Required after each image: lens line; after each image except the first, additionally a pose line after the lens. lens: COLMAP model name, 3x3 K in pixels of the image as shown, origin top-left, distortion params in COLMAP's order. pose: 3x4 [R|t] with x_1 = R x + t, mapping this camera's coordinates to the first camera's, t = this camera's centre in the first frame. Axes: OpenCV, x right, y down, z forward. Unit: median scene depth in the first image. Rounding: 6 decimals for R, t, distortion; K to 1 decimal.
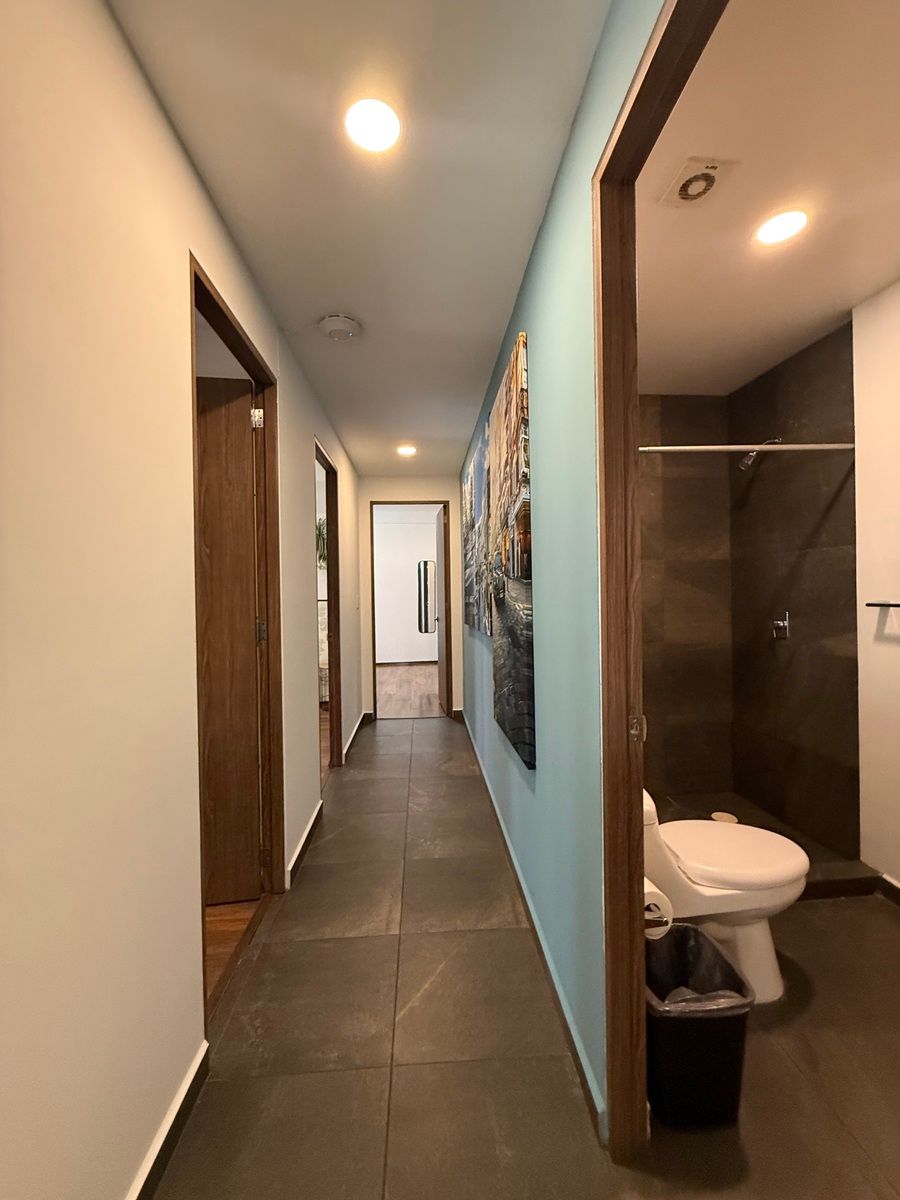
lens RADIAL K [[476.2, 0, 452.2], [0, 476.2, 594.1], [0, 0, 1]] dist [-0.001800, 0.000083]
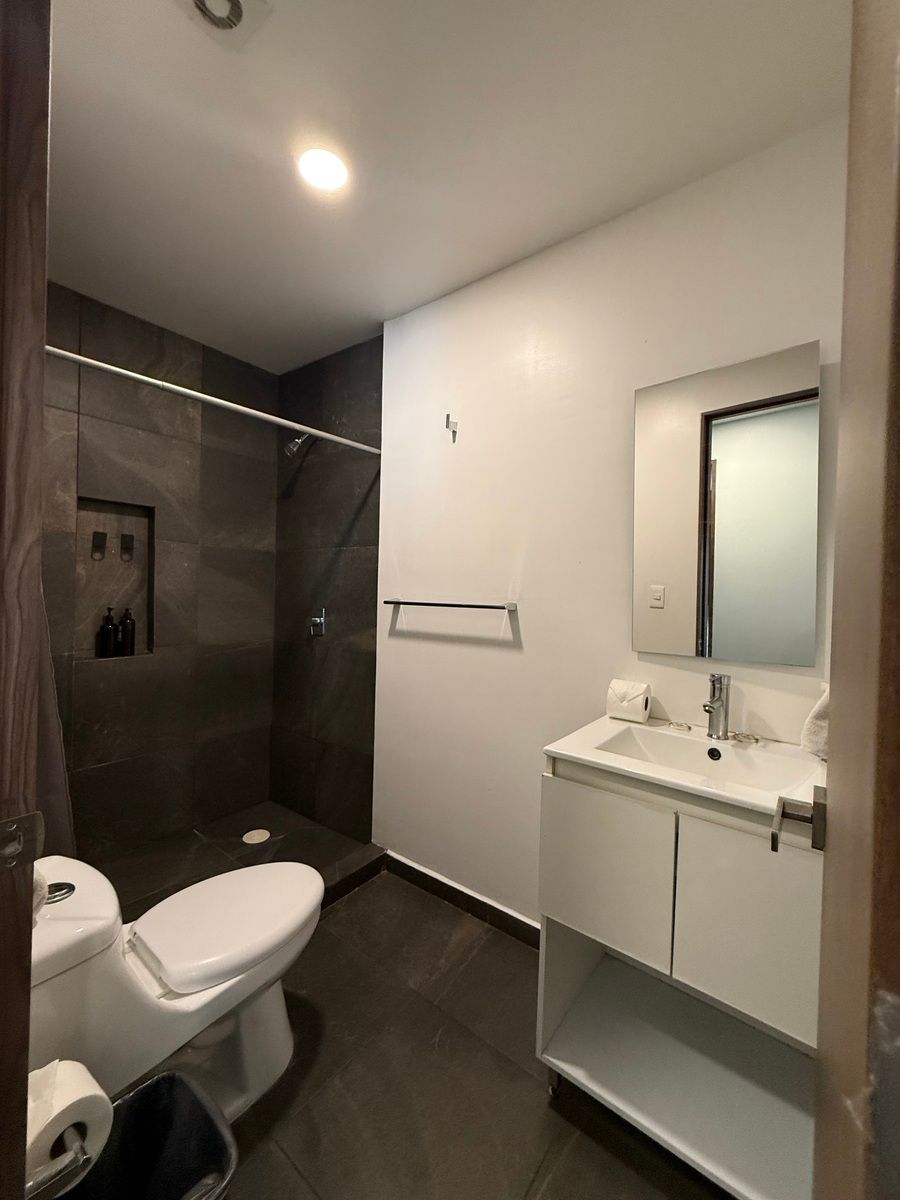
lens RADIAL K [[476.2, 0, 452.2], [0, 476.2, 594.1], [0, 0, 1]] dist [-0.001800, 0.000083]
pose [[0.658824, 0.025865, 0.751852, 0.150128], [-0.033635, 0.999422, -0.004908, 0.004011], [-0.751545, -0.022055, 0.659313, 0.161854]]
